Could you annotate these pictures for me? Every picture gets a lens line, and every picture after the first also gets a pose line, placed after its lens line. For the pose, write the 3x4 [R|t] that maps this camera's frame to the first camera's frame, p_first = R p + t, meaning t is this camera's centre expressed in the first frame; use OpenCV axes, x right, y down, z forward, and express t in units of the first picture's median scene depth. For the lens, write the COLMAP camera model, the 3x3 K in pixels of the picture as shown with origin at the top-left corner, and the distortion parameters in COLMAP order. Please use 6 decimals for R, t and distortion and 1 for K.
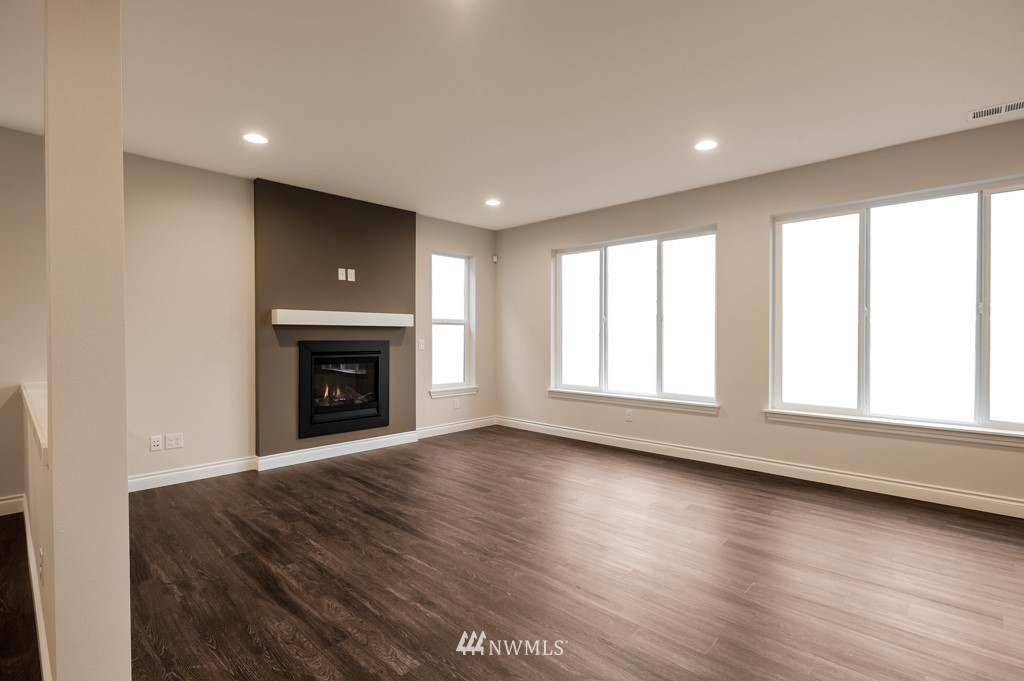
lens RADIAL K [[487.1, 0, 519.4], [0, 487.1, 343.5], [0, 0, 1]] dist [-0.005429, -0.000187]
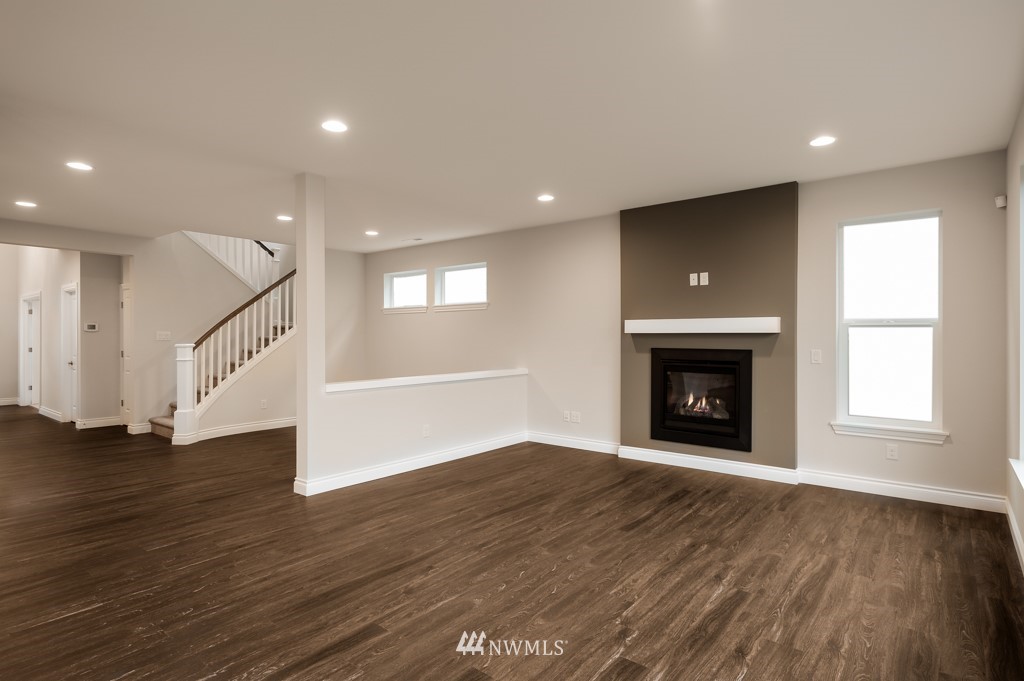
lens RADIAL K [[536.0, 0, 513.4], [0, 536.0, 338.0], [0, 0, 1]] dist [0.005124, -0.000771]
pose [[0.077821, 0.005797, -0.996951, 0.663458], [-0.012291, 0.999913, 0.004855, -0.027644], [0.996892, 0.011876, 0.077885, 0.563663]]
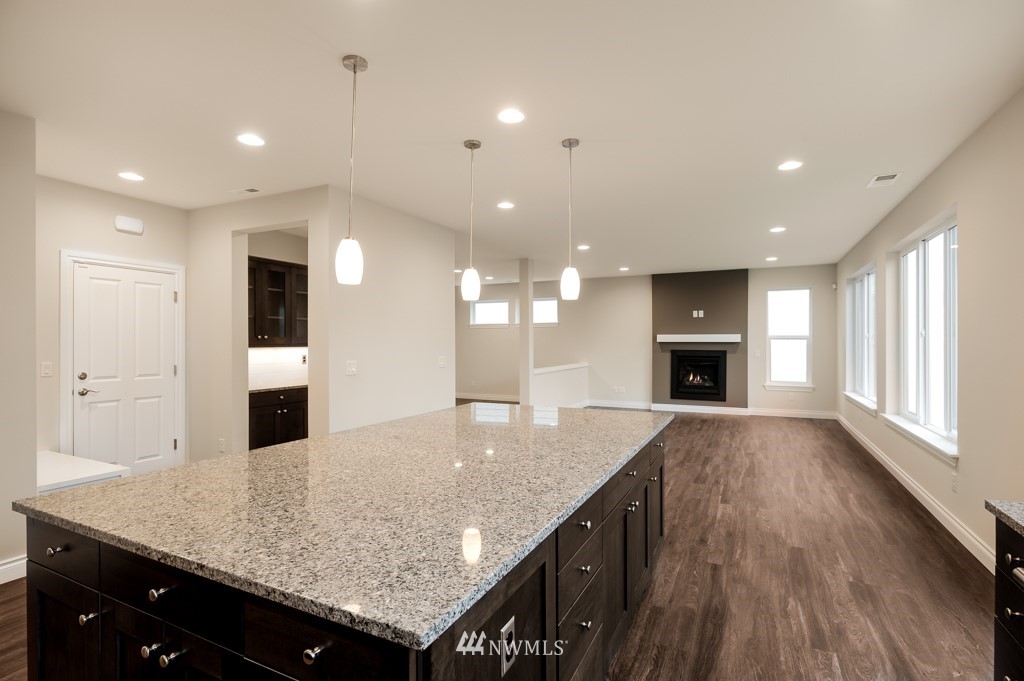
lens RADIAL K [[487.1, 0, 517.9], [0, 487.1, 343.8], [0, 0, 1]] dist [-0.005429, -0.000187]
pose [[0.298857, 0.005876, -0.954280, 1.195222], [-0.012367, 0.999921, 0.002284, -0.025536], [0.954218, 0.011119, 0.298906, -0.192220]]
